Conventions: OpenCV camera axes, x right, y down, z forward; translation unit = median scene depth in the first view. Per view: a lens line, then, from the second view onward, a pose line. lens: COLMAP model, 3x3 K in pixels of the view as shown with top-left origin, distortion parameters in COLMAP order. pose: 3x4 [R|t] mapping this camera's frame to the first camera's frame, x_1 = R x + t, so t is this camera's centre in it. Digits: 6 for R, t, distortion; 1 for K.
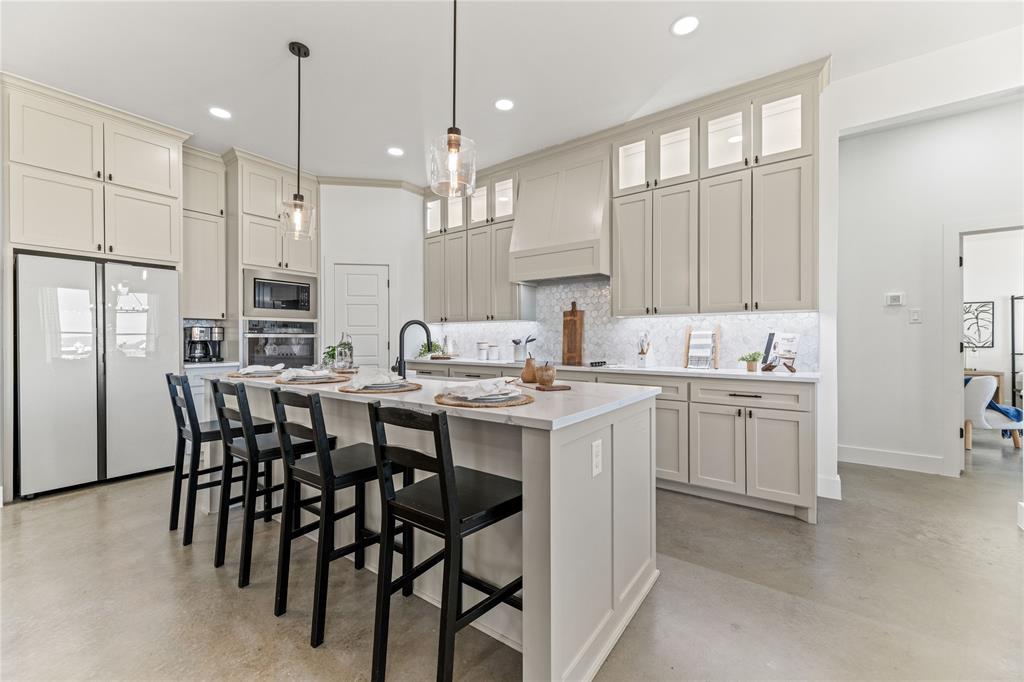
lens RADIAL K [[404.0, 0, 514.0], [0, 404.0, 342.2], [0, 0, 1]] dist [0.003032, -0.001580]
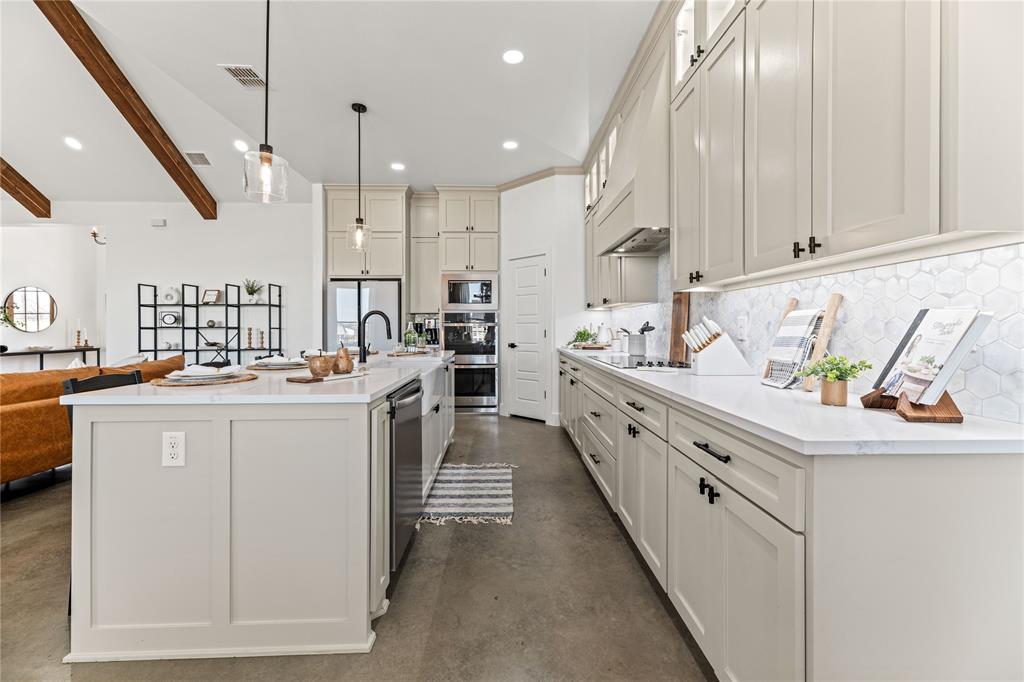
lens RADIAL K [[404.0, 0, 511.2], [0, 404.0, 332.5], [0, 0, 1]] dist [0.003032, -0.001580]
pose [[0.619671, 0.008229, -0.784819, 0.483314], [-0.002260, 0.999960, 0.008701, -0.002825], [0.784859, -0.003618, 0.619664, 0.335959]]
